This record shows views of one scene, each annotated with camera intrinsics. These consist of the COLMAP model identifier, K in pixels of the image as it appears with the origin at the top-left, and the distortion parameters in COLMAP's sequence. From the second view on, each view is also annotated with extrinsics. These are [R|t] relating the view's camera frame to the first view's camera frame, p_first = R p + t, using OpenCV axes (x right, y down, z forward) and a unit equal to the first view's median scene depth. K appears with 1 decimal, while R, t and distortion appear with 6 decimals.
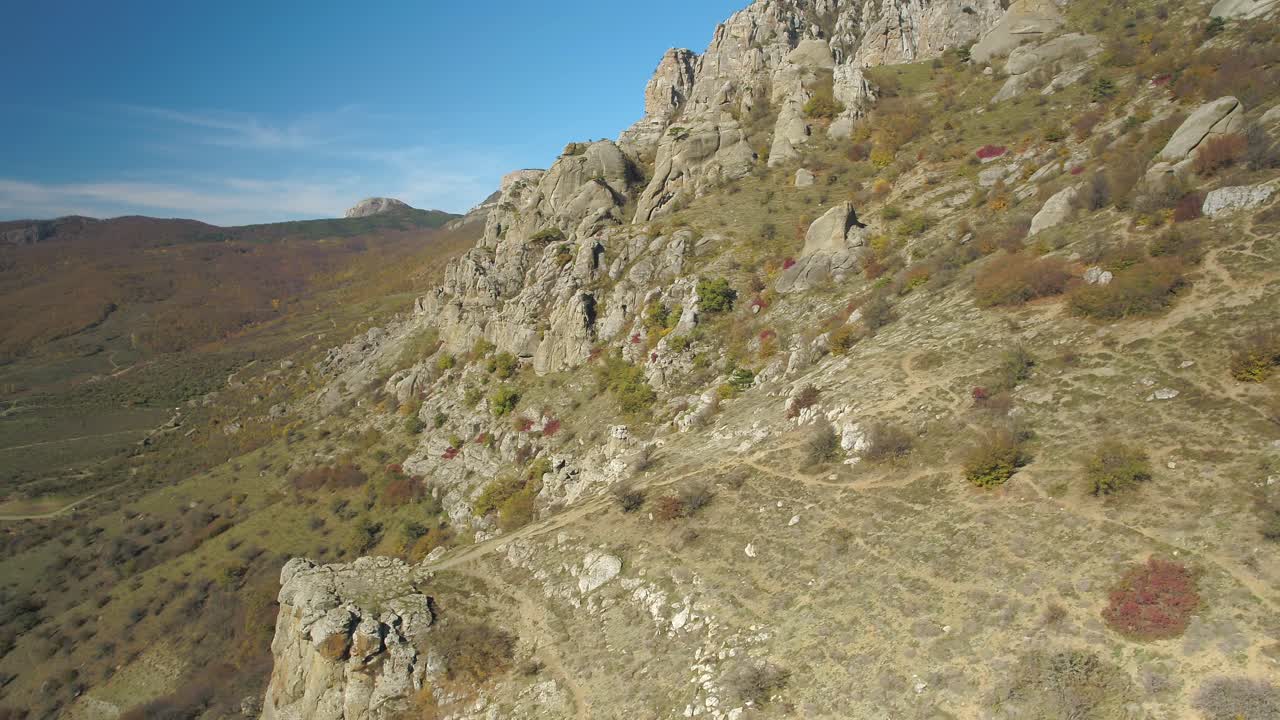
lens RADIAL K [[891.8, 0, 639.3], [0, 891.8, 353.8], [0, 0, 1]] dist [-0.000466, 0.000025]
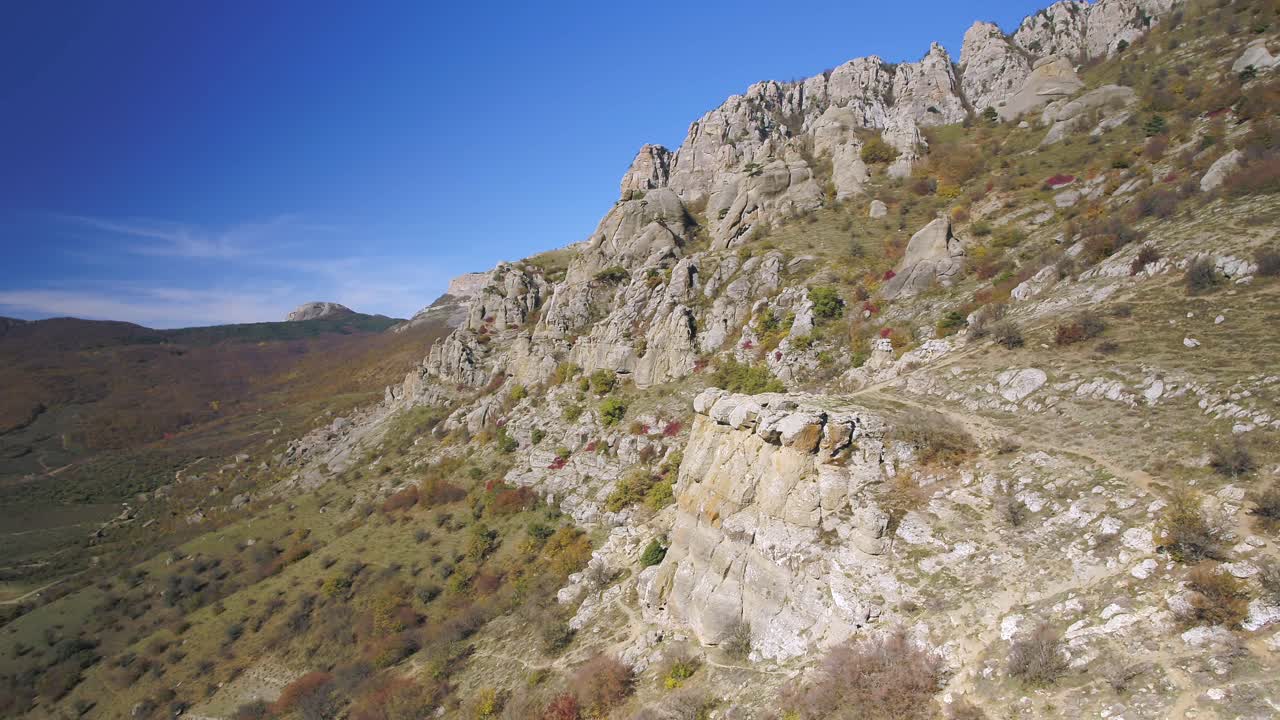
lens RADIAL K [[891.8, 0, 643.5], [0, 891.8, 350.2], [0, 0, 1]] dist [-0.000466, 0.000025]
pose [[0.997708, 0.001620, 0.067647, -0.164552], [0.006597, 0.992621, -0.121075, 0.095693], [-0.067344, 0.121243, 0.990336, -0.008491]]
